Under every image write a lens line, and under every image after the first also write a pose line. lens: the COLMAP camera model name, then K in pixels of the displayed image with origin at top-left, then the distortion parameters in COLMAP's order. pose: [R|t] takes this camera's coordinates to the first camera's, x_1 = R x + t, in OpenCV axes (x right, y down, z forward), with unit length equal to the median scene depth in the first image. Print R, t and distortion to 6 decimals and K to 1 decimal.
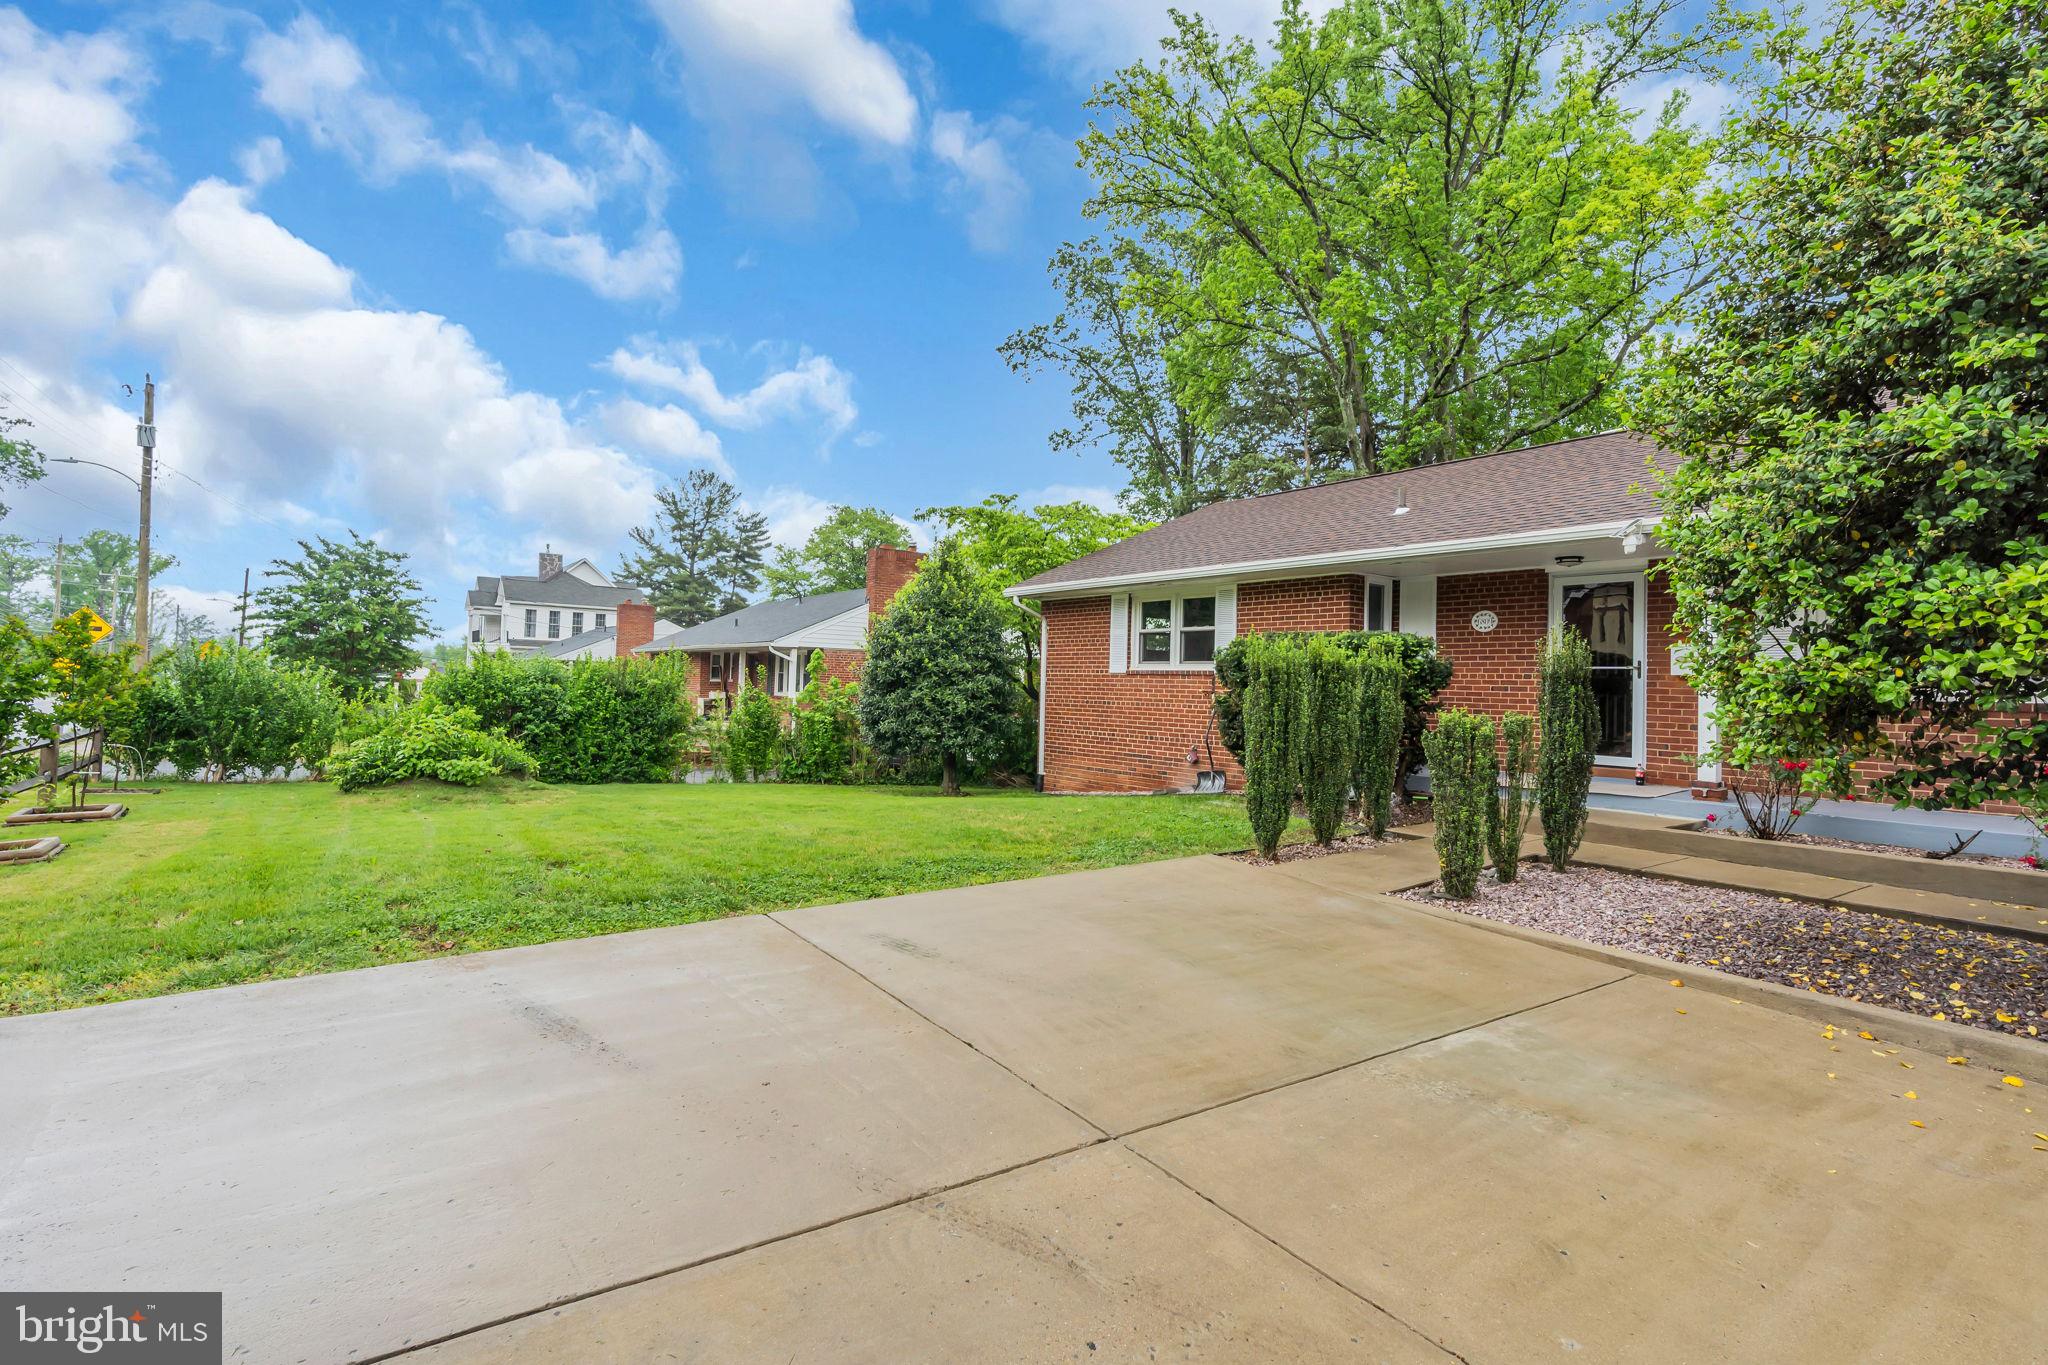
lens RADIAL K [[944.0, 0, 1020.5], [0, 944.0, 683.7], [0, 0, 1]] dist [-0.002536, 0.000560]
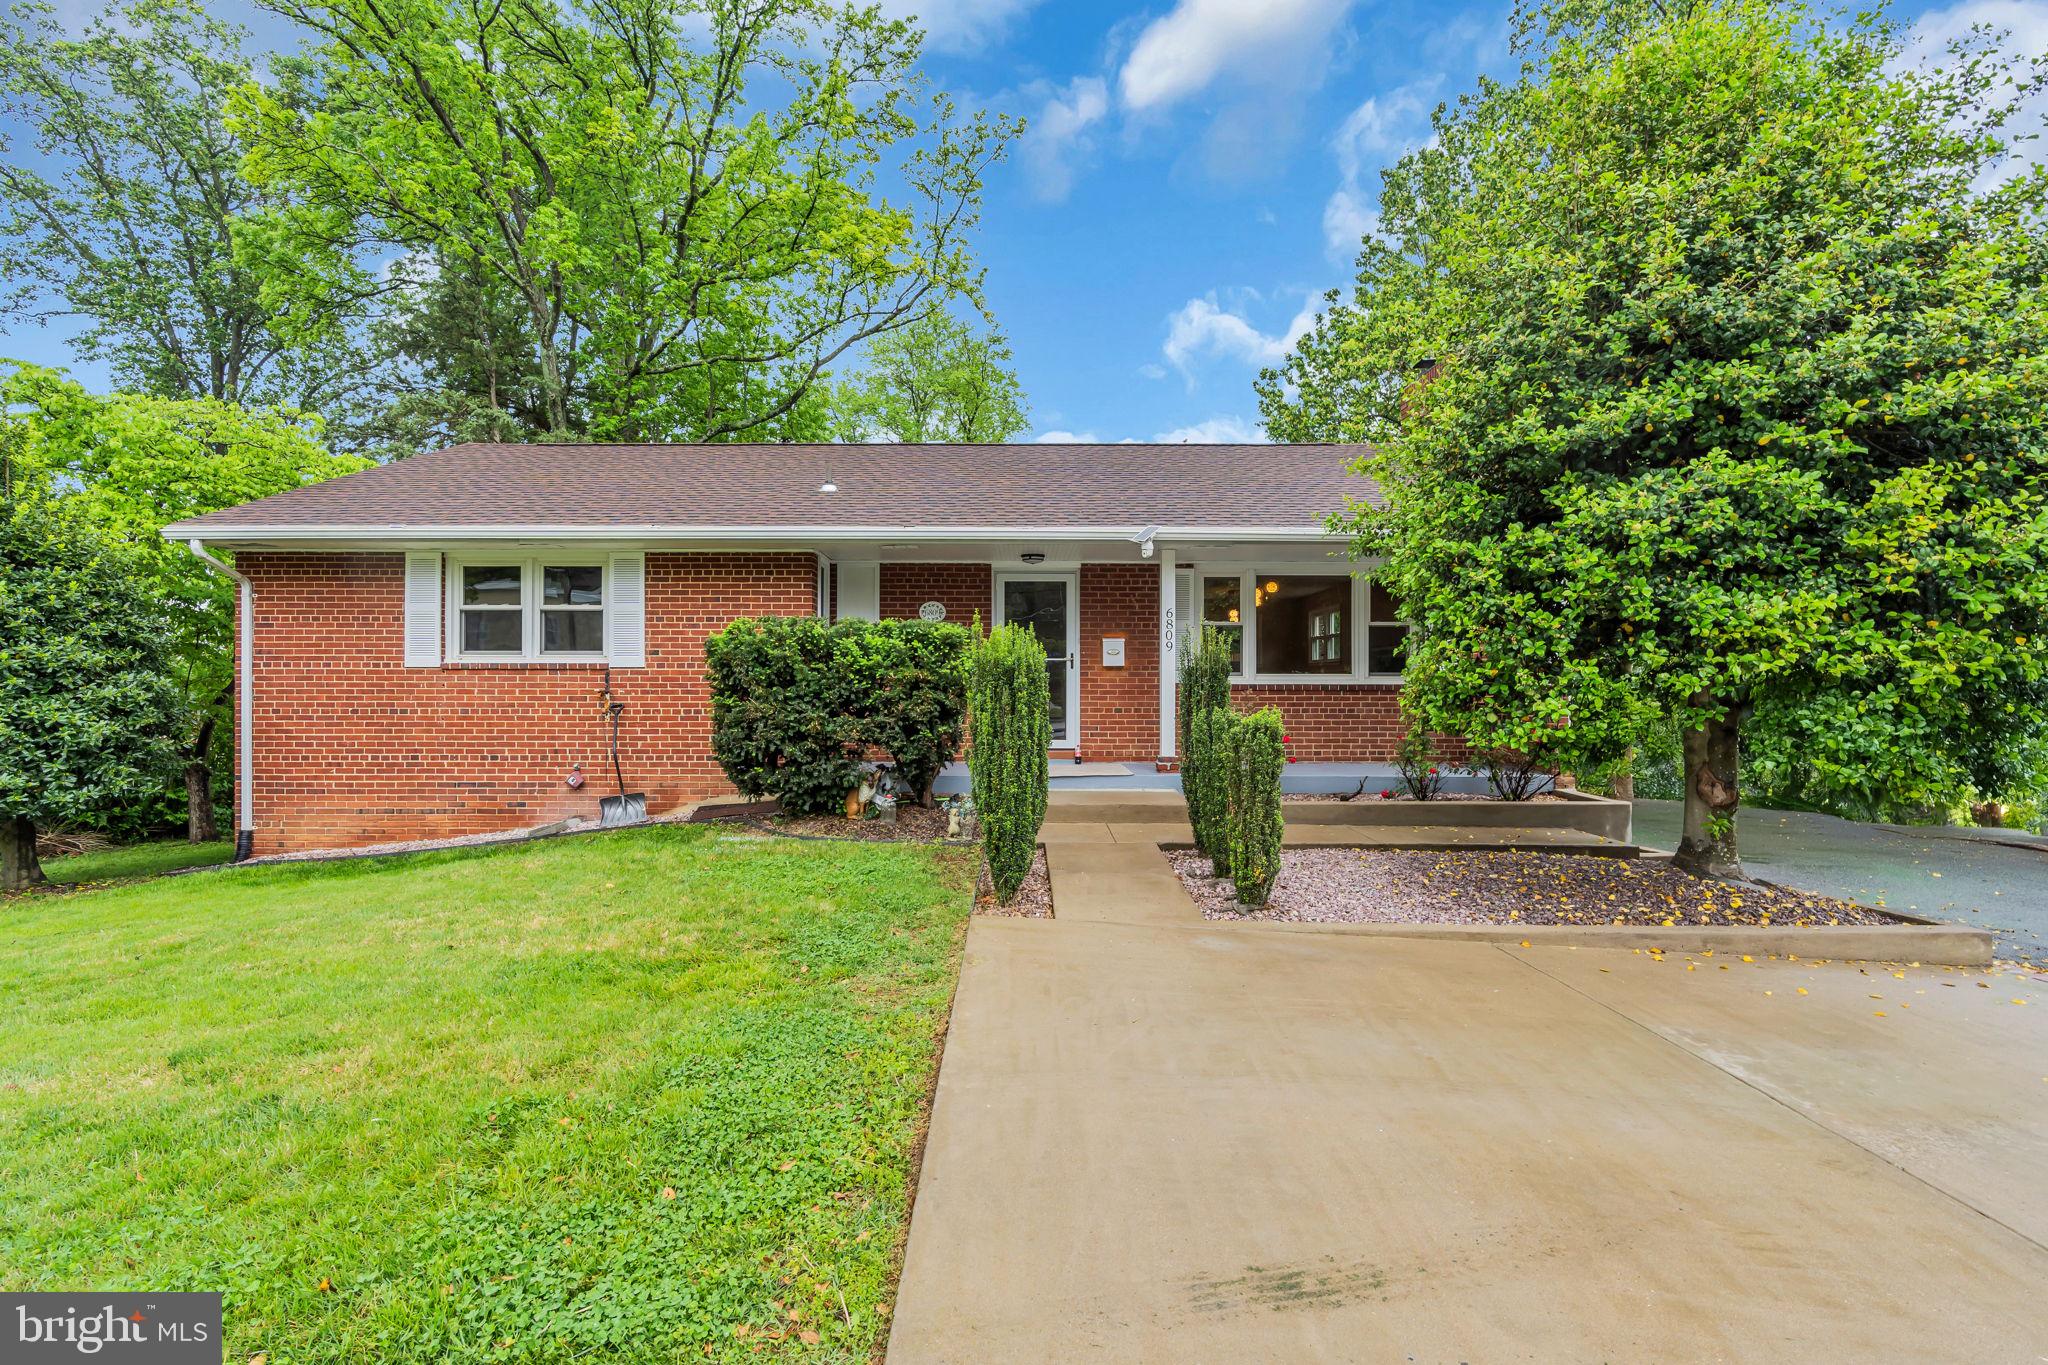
lens RADIAL K [[925.4, 0, 1024.0], [0, 925.4, 682.5], [0, 0, 1]] dist [-0.025342, 0.012091]
pose [[0.600795, -0.025972, 0.798981, -0.168929], [0.012389, 0.999655, 0.023179, -0.010232], [-0.799307, -0.004027, 0.600909, 0.252024]]
